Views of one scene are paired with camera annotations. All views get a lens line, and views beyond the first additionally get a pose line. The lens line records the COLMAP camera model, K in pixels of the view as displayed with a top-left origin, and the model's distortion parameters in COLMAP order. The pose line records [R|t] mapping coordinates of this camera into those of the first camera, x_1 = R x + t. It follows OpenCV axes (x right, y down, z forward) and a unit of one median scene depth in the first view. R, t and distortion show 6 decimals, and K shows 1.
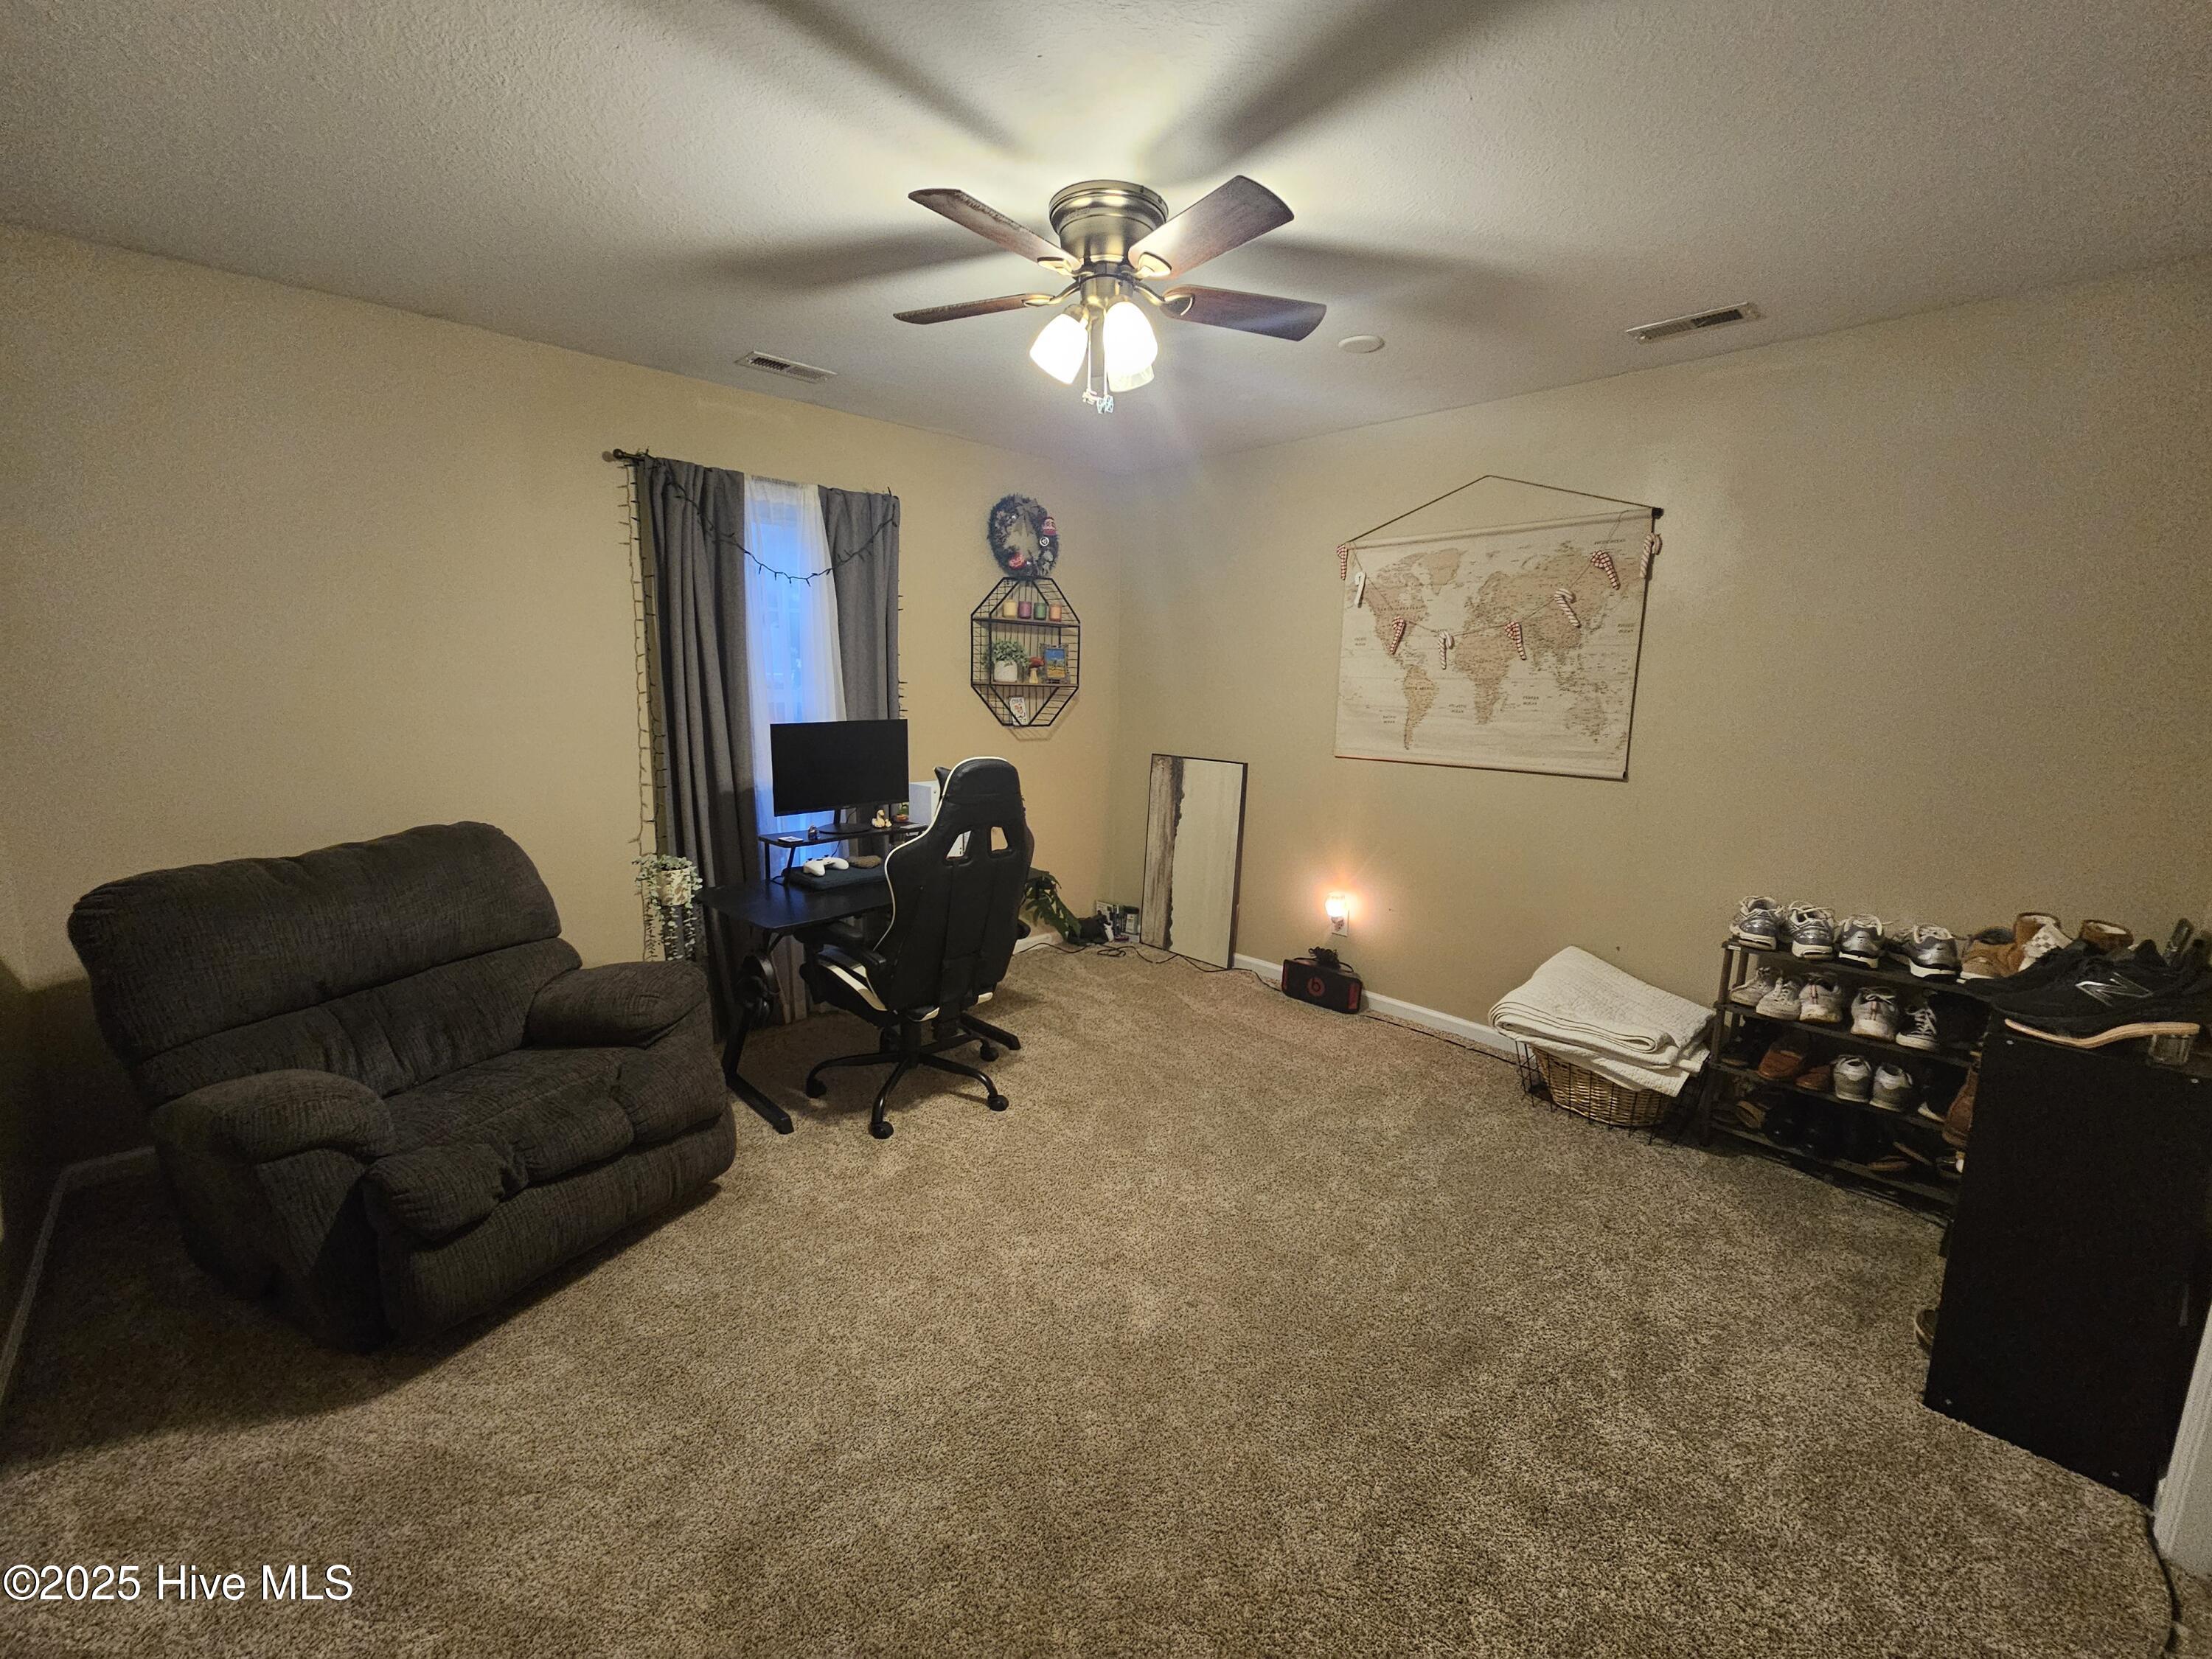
lens RADIAL K [[909.6, 0, 1101.6], [0, 909.6, 829.5], [0, 0, 1]] dist [0.000364, -0.000245]
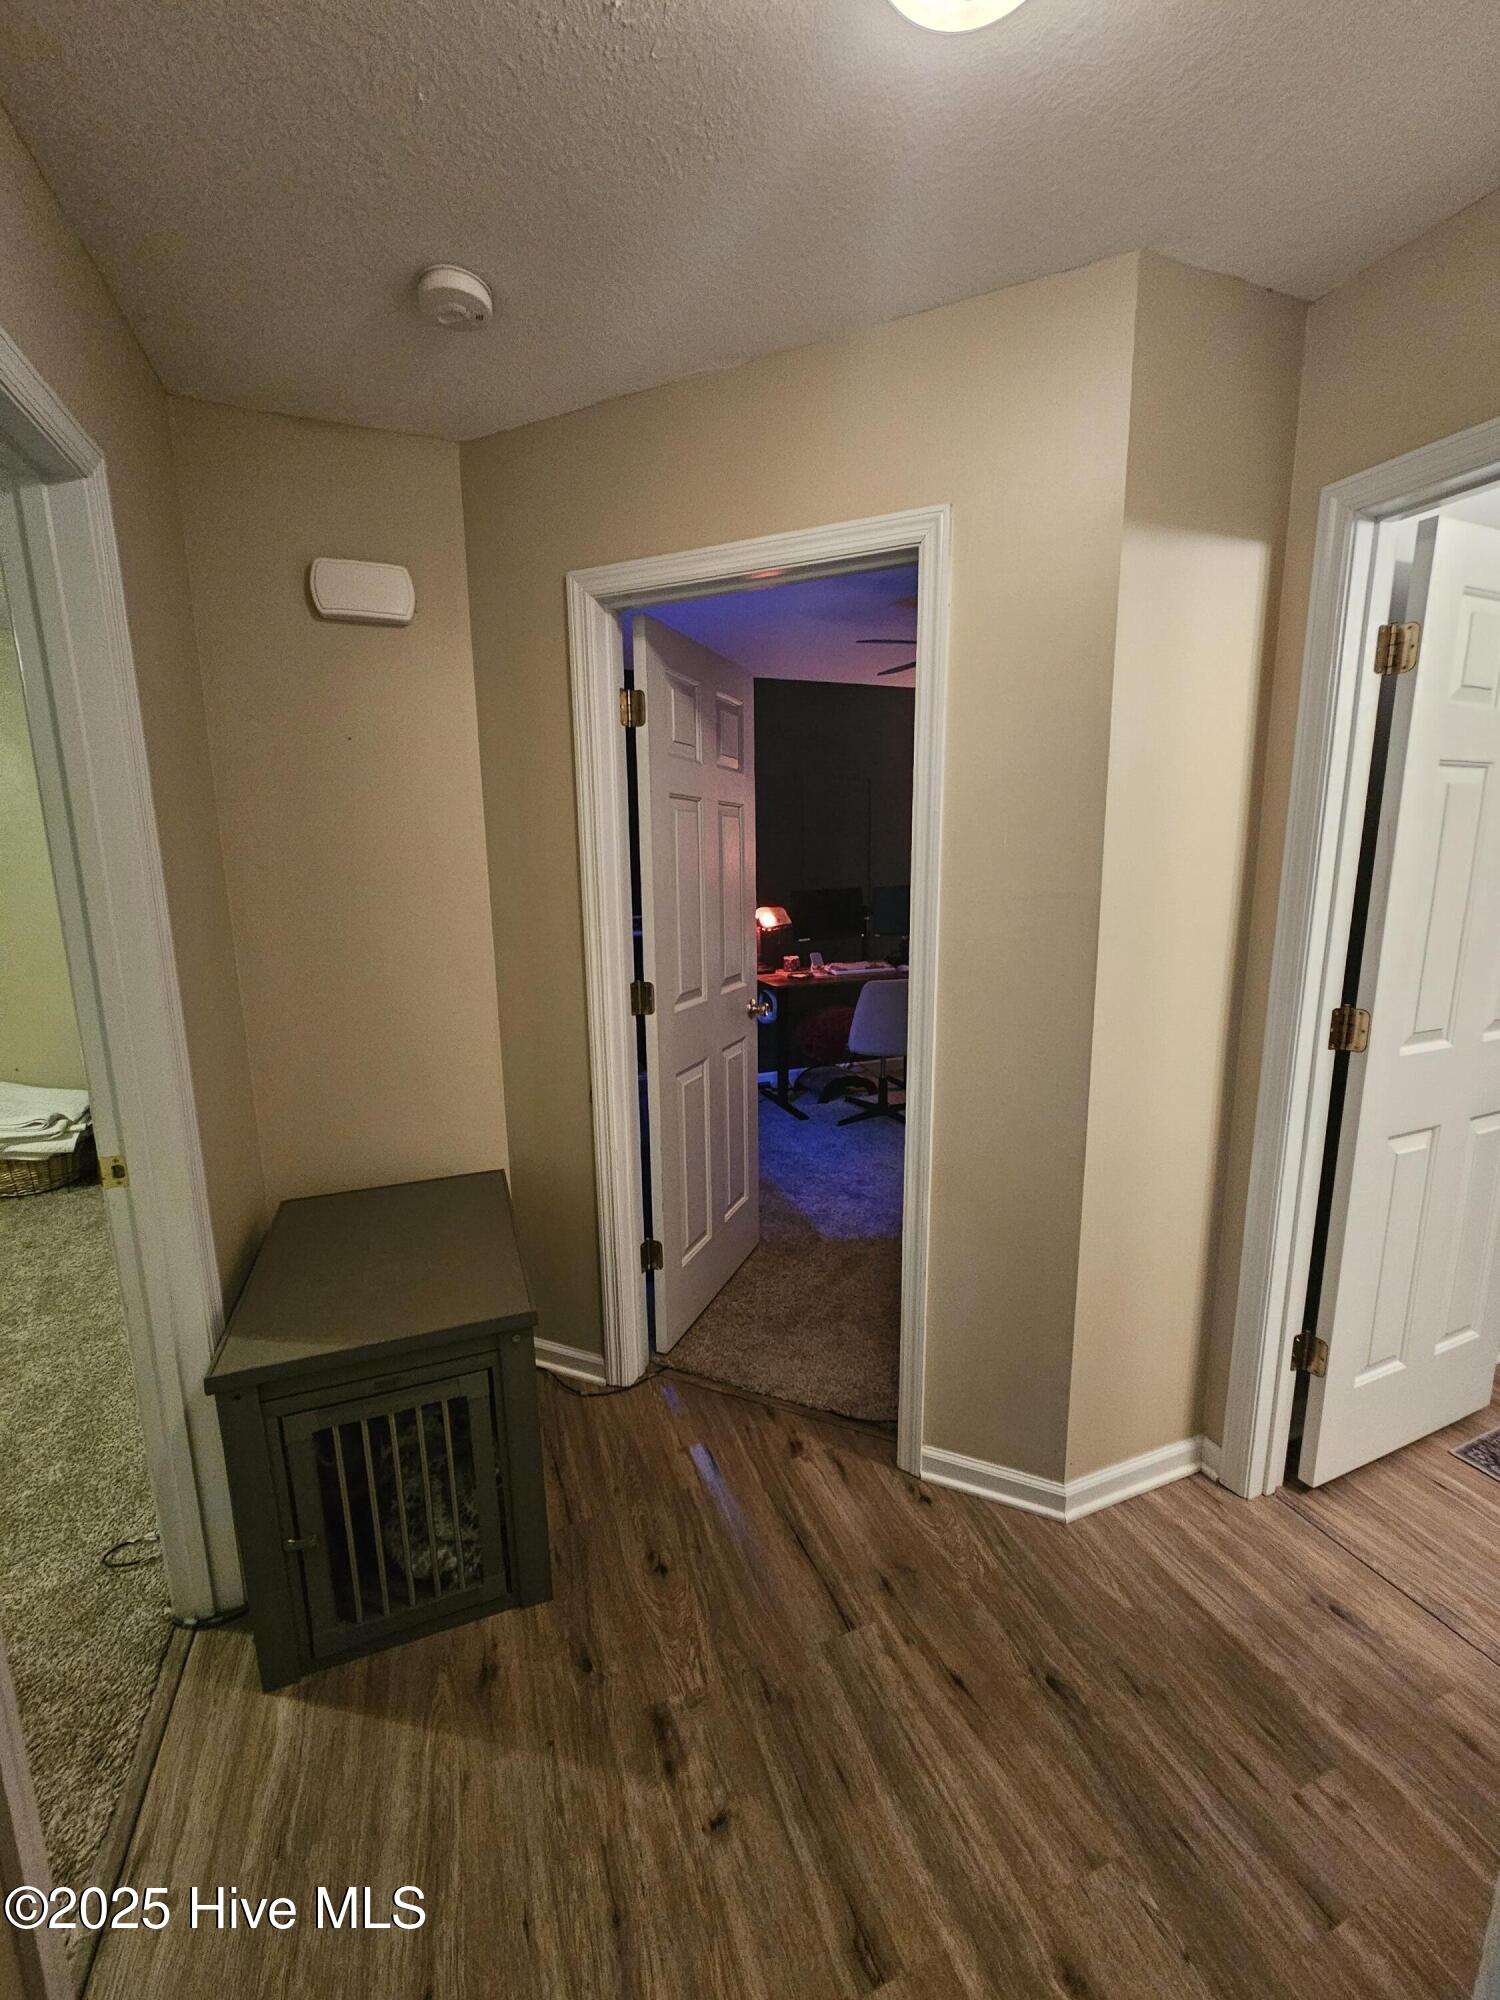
lens RADIAL K [[822.5, 0, 753.8], [0, 822.5, 998.5], [0, 0, 1]] dist [0.000364, -0.000245]
pose [[0.386137, -0.177309, 0.905240, -0.100910], [0.180248, 0.976938, 0.114466, 0.097993], [-0.904660, 0.118968, 0.409192, -0.560900]]
